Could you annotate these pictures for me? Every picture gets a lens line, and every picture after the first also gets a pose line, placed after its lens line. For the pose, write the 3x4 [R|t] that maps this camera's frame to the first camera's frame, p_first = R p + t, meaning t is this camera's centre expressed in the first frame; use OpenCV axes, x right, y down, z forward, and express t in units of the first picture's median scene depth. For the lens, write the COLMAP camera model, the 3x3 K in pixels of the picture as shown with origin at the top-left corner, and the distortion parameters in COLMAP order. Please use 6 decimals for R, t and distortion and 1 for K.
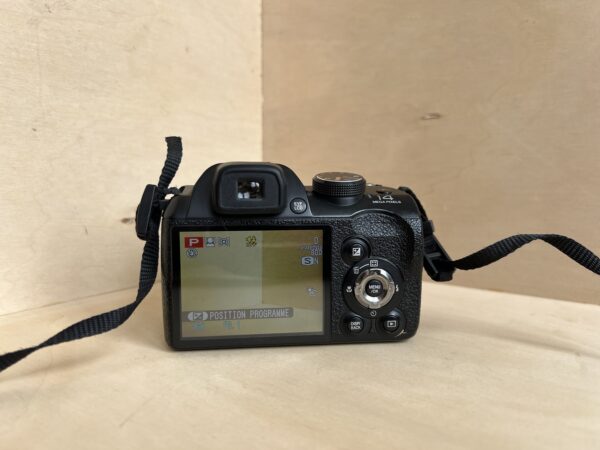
lens RADIAL K [[450.9, 0, 302.9], [0, 450.9, 227.2], [0, 0, 1]] dist [0.014706, -0.045423]
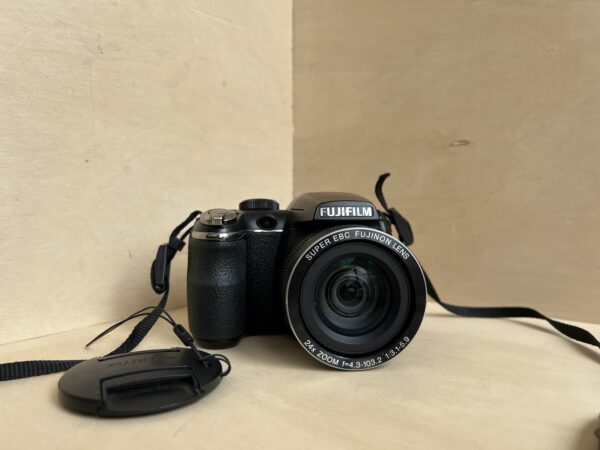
lens RADIAL K [[450.9, 0, 300.1], [0, 450.9, 230.1], [0, 0, 1]] dist [0.014706, -0.045423]
pose [[0.998308, -0.004599, -0.057973, -0.021346], [0.001551, 0.998619, -0.052520, 0.006378], [0.058134, 0.052341, 0.996936, -0.036356]]
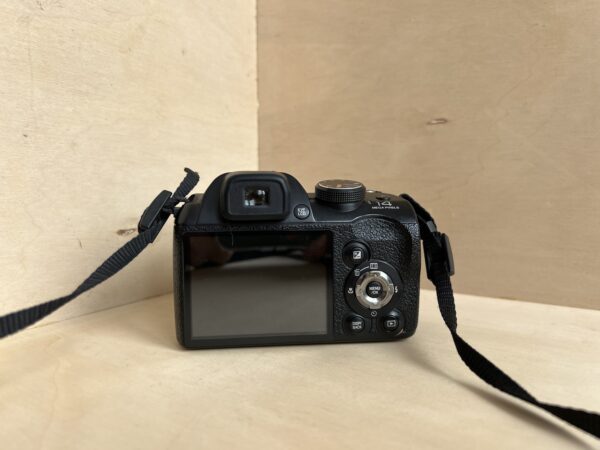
lens RADIAL K [[450.9, 0, 299.0], [0, 450.9, 225.8], [0, 0, 1]] dist [0.014706, -0.045423]
pose [[0.998668, -0.012732, 0.049995, -0.077360], [0.013582, 0.999768, -0.016711, -0.008112], [-0.049770, 0.017368, 0.998610, 0.049824]]
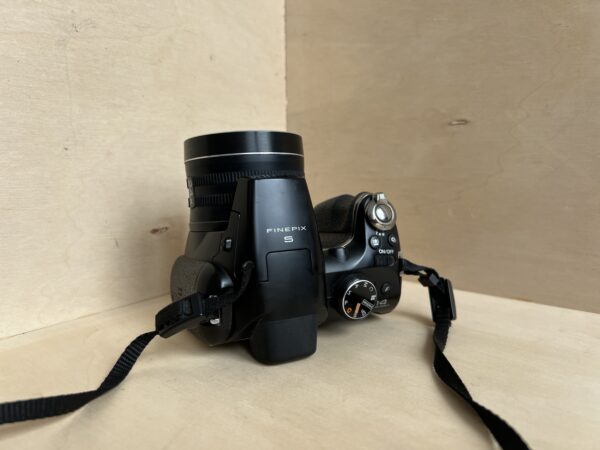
lens RADIAL K [[450.9, 0, 303.4], [0, 450.9, 223.8], [0, 0, 1]] dist [0.014706, -0.045423]
pose [[0.998517, -0.005331, -0.054171, -0.000090], [0.007206, 0.999379, 0.034480, -0.070098], [0.053954, -0.034819, 0.997936, -0.003370]]
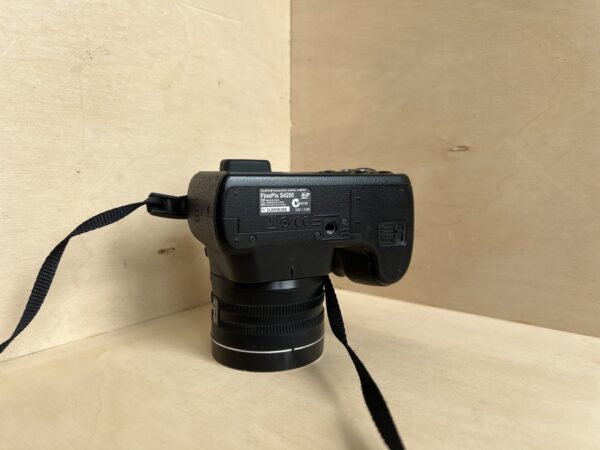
lens RADIAL K [[450.9, 0, 305.2], [0, 450.9, 225.4], [0, 0, 1]] dist [0.014706, -0.045423]
pose [[0.999117, 0.003467, -0.041881, -0.020043], [-0.003097, 0.999956, 0.008887, -0.093392], [0.041910, -0.008750, 0.999083, -0.028299]]
